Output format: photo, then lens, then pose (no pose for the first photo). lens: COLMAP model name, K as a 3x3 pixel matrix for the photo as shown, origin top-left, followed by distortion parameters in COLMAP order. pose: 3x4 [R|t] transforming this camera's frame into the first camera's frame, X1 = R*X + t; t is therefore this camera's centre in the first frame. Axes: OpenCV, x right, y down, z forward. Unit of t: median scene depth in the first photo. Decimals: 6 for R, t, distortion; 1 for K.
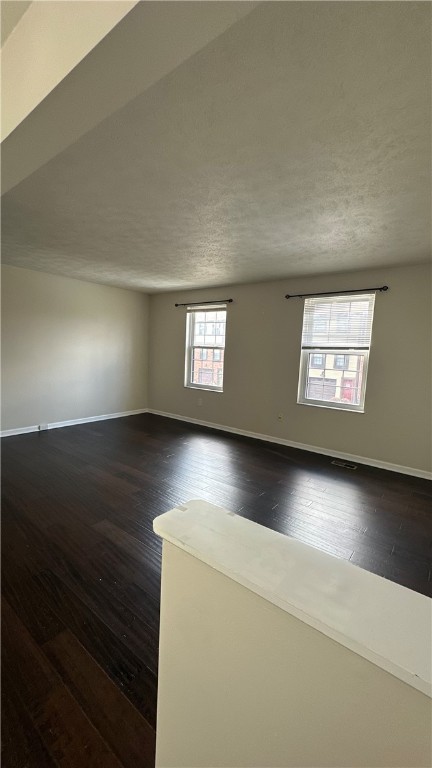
lens RADIAL K [[305.8, 0, 216.8], [0, 305.8, 384.8], [0, 0, 1]] dist [-0.001653, 0.000631]
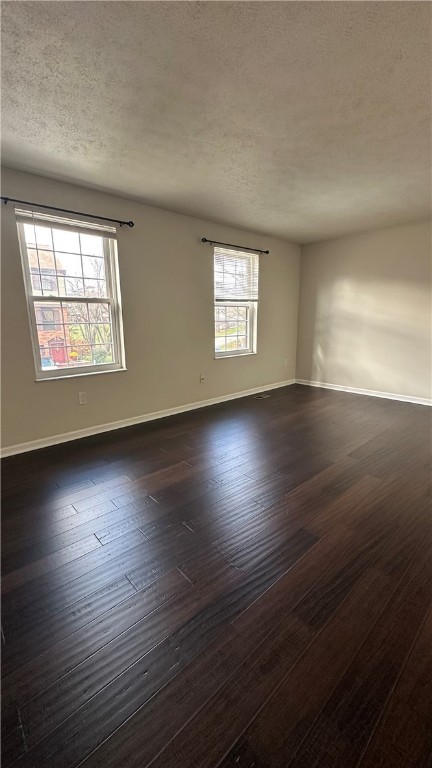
lens RADIAL K [[305.8, 0, 216.8], [0, 305.8, 384.8], [0, 0, 1]] dist [-0.001653, 0.000631]
pose [[0.178574, -0.252857, 0.950881, -0.710149], [0.129745, 0.964027, 0.231987, -0.088183], [-0.975335, 0.081945, 0.204957, 0.832338]]
